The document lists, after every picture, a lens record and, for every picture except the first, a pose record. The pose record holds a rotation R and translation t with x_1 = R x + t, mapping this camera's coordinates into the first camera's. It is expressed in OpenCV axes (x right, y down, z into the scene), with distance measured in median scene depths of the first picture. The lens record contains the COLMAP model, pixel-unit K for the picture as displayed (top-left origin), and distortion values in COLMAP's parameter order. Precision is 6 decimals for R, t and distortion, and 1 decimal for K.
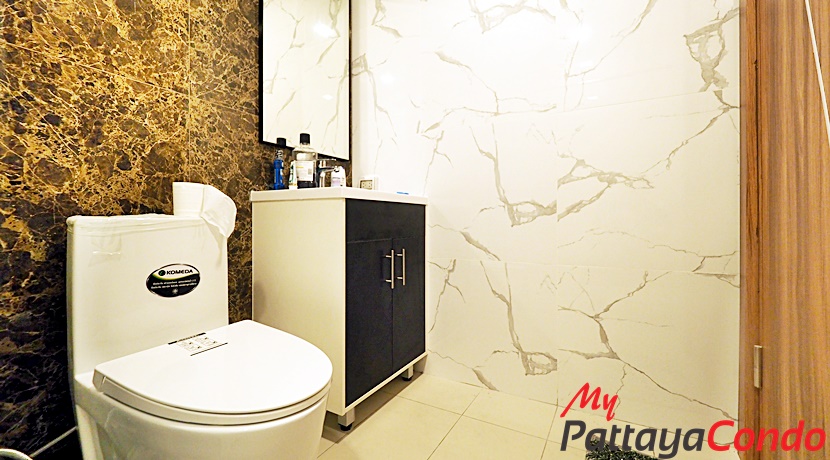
lens RADIAL K [[368.2, 0, 413.5], [0, 368.2, 222.6], [0, 0, 1]] dist [0.002163, 0.000367]
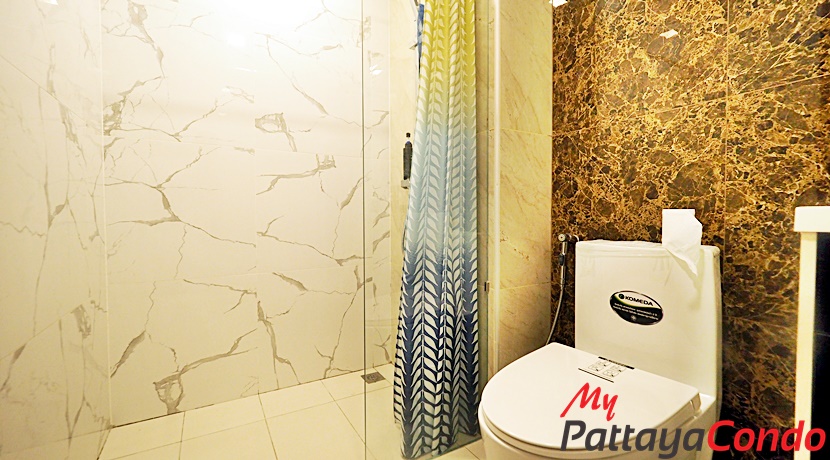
lens RADIAL K [[368.2, 0, 413.5], [0, 368.2, 222.6], [0, 0, 1]] dist [0.002163, 0.000367]
pose [[-0.523877, 0.029010, -0.851300, 0.512986], [0.002190, 0.999462, 0.032712, -0.107982], [0.851791, 0.015272, -0.523659, 0.954870]]
